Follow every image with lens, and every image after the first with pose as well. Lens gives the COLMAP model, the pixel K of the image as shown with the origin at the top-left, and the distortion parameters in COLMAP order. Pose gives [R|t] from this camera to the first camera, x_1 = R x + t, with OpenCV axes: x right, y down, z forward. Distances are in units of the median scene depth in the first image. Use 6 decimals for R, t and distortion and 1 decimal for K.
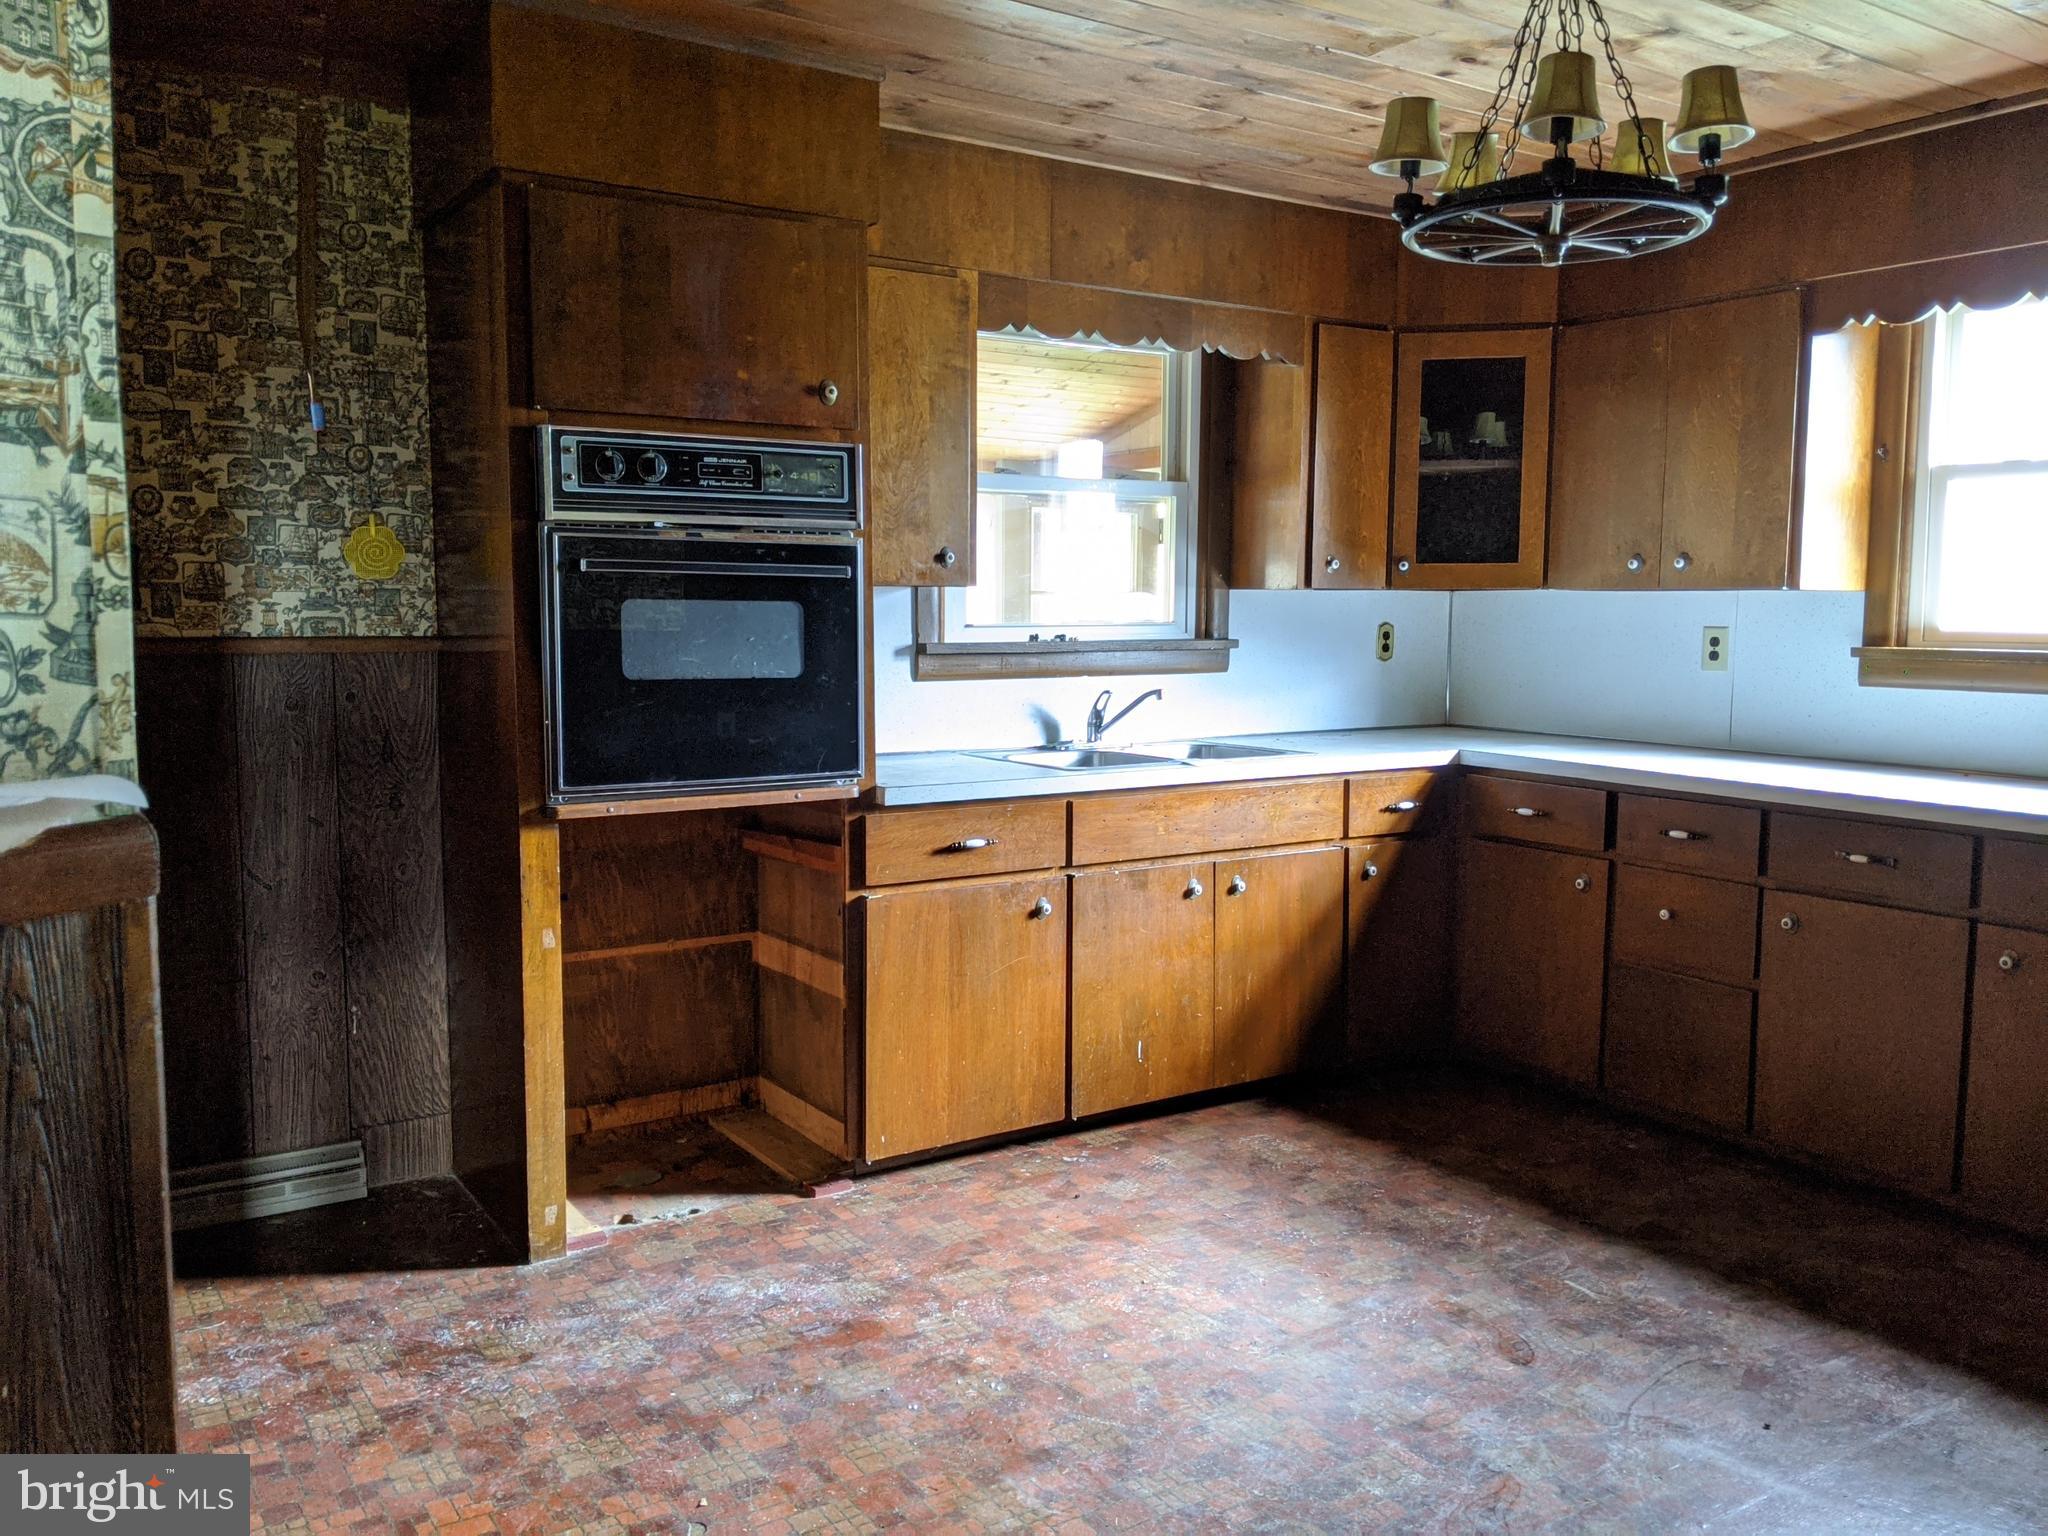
lens RADIAL K [[1642.7, 0, 1042.0], [0, 1642.7, 768.3], [0, 0, 1]] dist [0.077896, -0.122091]
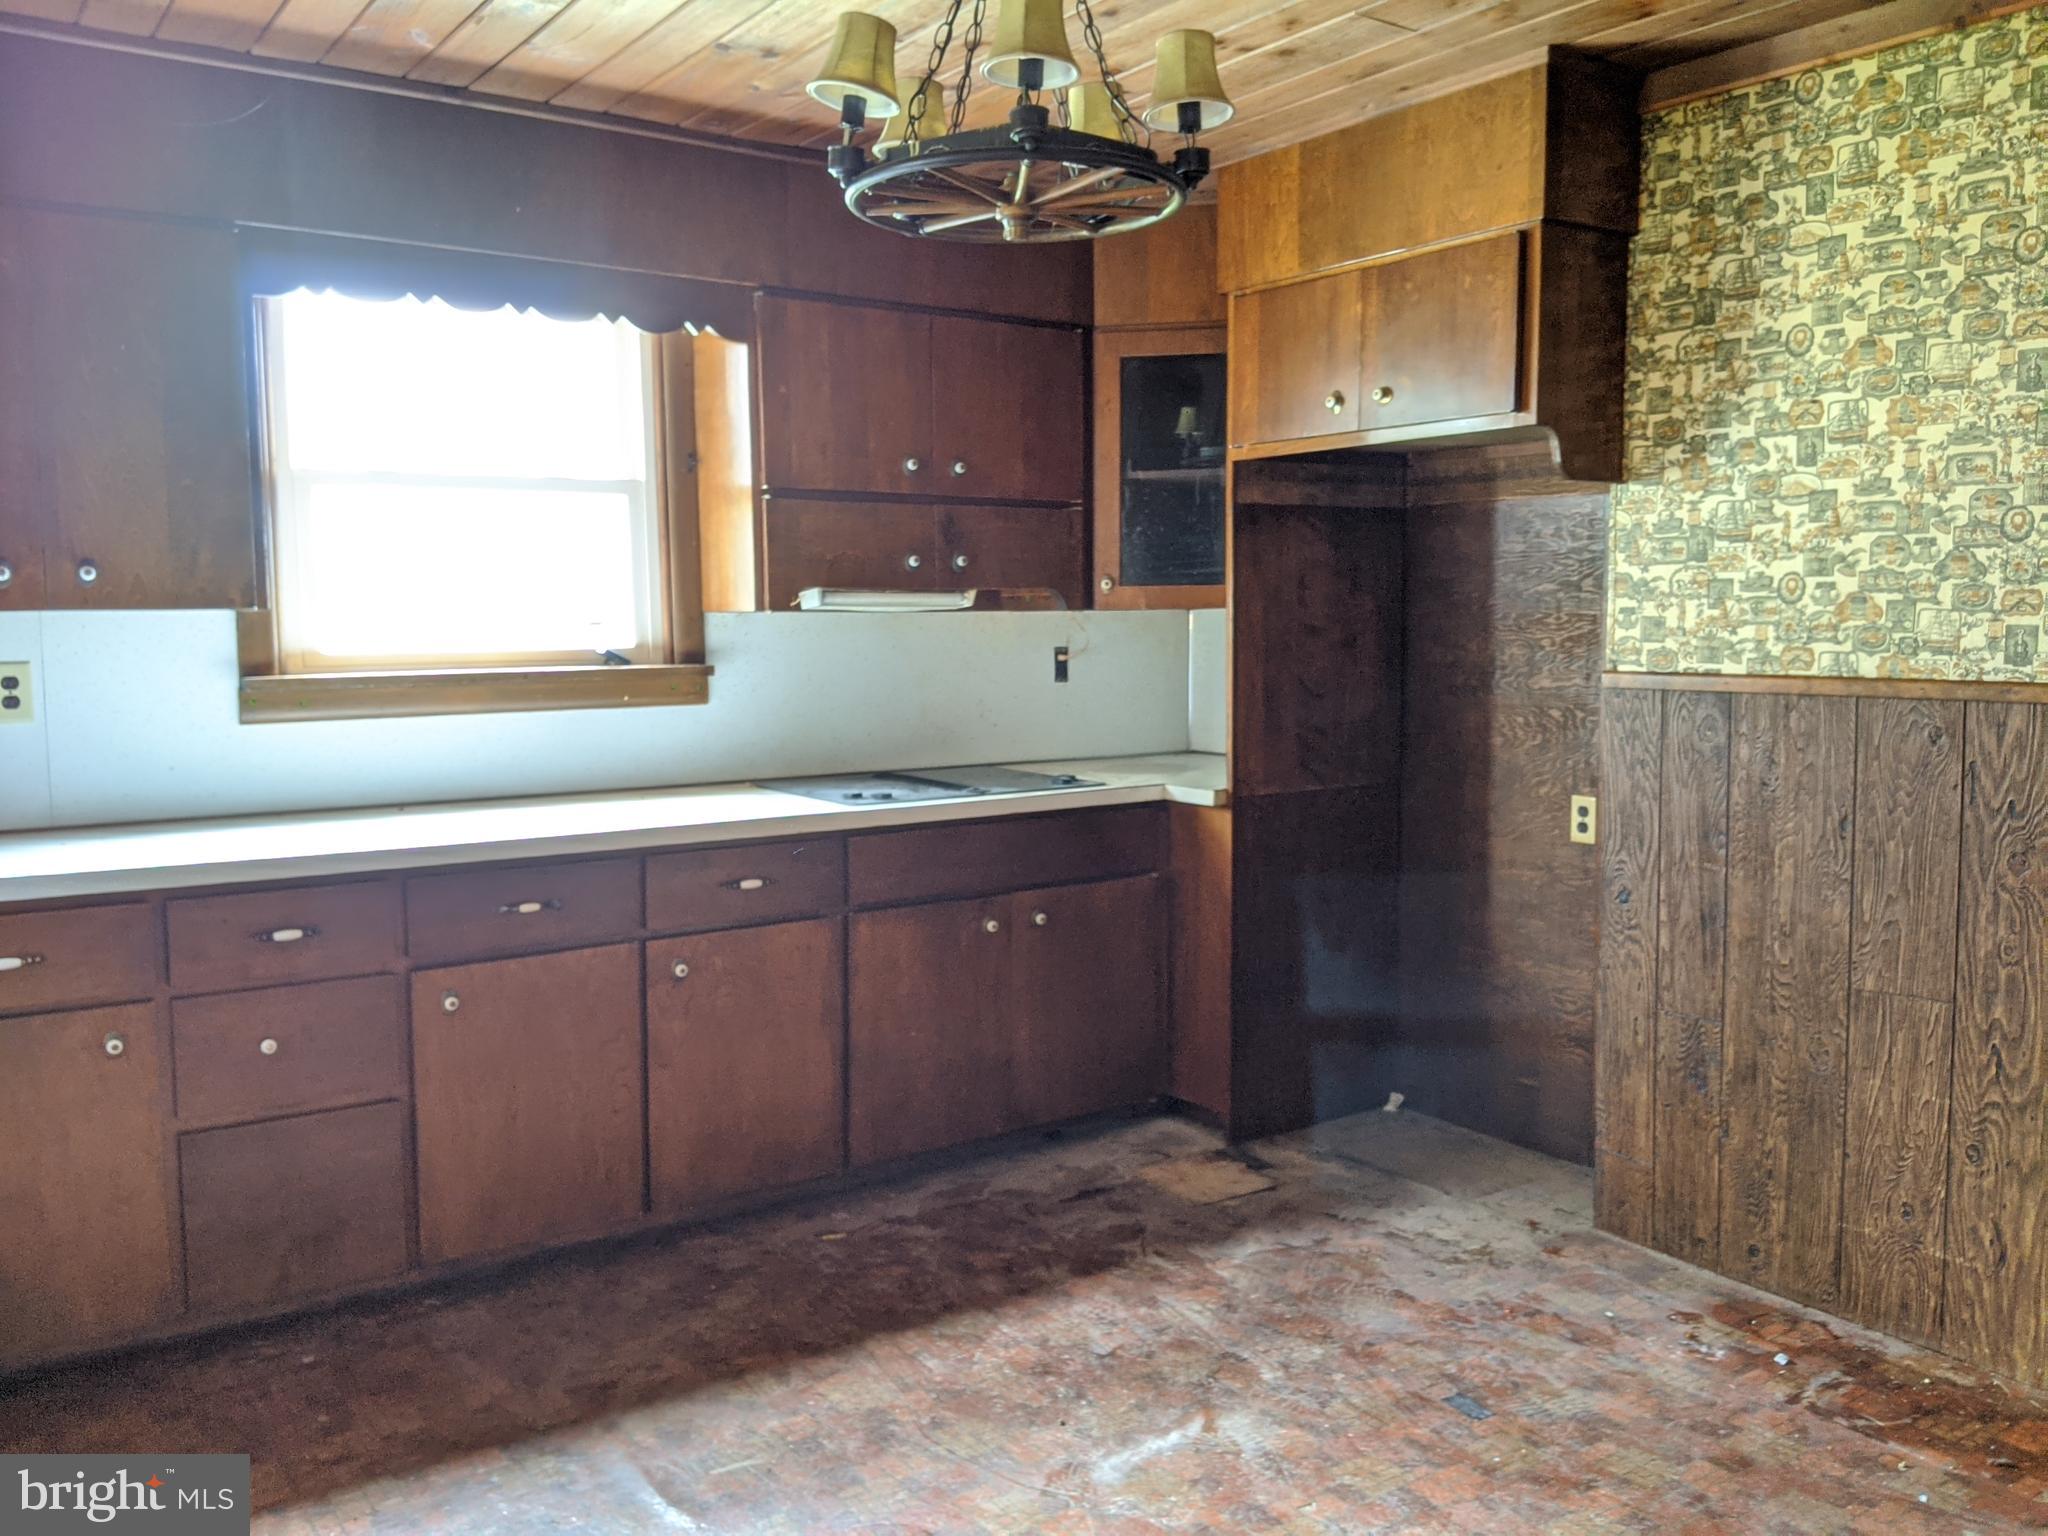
lens RADIAL K [[1642.7, 0, 1019.3], [0, 1642.7, 782.1], [0, 0, 1]] dist [0.077896, -0.122091]
pose [[-0.025718, -0.110422, 0.993552, -0.406288], [0.107822, 0.987776, 0.112571, -0.086516], [-0.993838, 0.110022, -0.013498, 0.747001]]
